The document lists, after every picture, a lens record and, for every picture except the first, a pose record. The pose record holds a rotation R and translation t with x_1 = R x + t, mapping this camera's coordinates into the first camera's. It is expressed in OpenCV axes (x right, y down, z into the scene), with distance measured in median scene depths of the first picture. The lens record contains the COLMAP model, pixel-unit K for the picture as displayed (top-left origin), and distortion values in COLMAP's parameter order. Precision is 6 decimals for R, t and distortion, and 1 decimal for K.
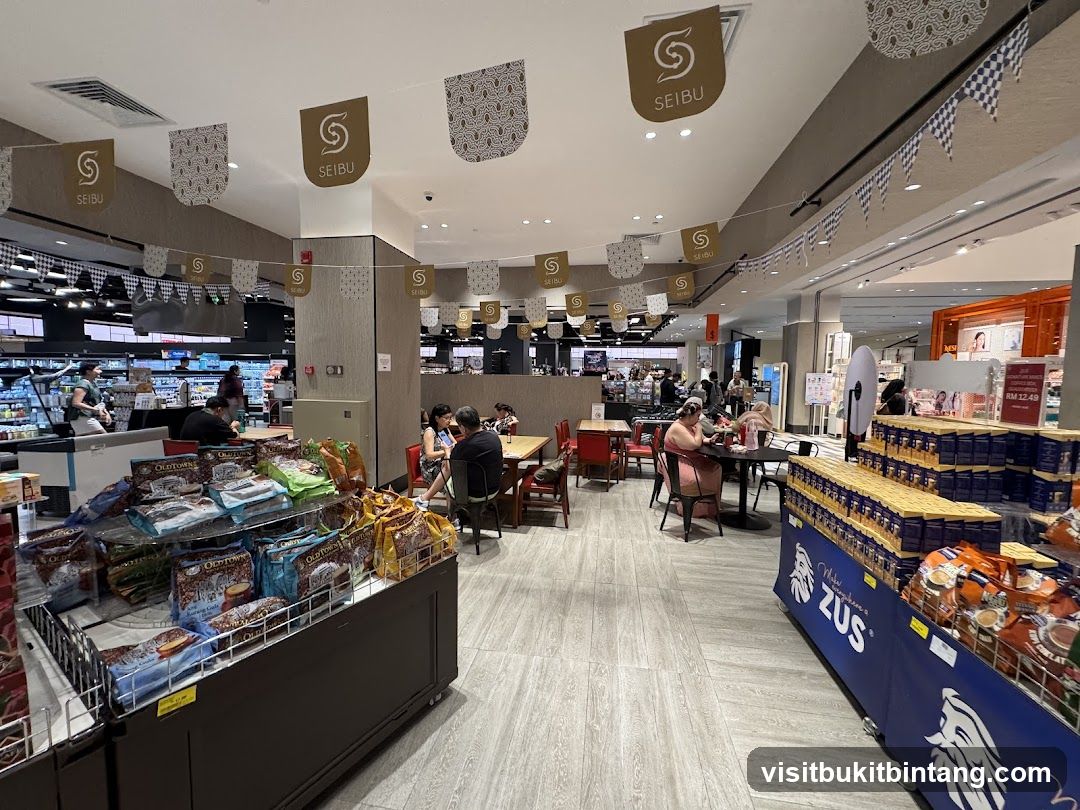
lens RADIAL K [[431.6, 0, 540.8], [0, 431.6, 405.1], [0, 0, 1]] dist [0.001270, 0.000139]
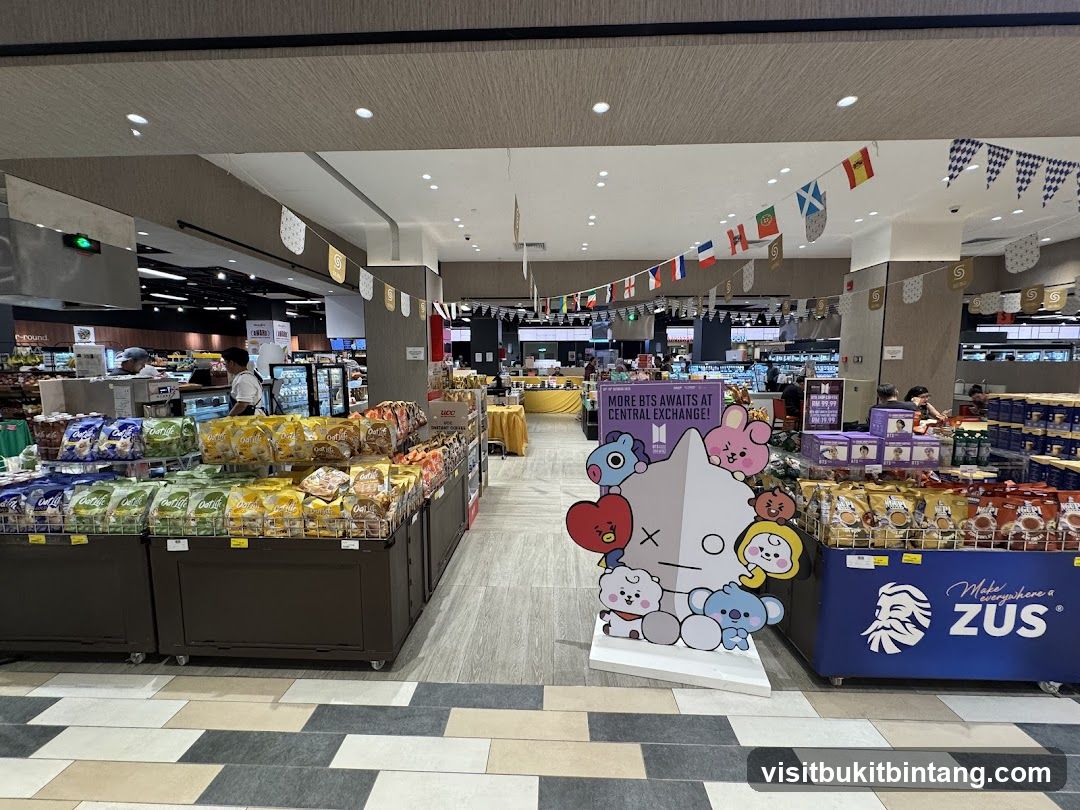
lens RADIAL K [[431.6, 0, 541.1], [0, 431.6, 404.9], [0, 0, 1]] dist [0.001270, 0.000139]
pose [[0.124725, 0.085656, -0.988487, 0.865689], [-0.065446, 0.994807, 0.077946, 0.030291], [0.990031, 0.054971, 0.129683, -0.254826]]
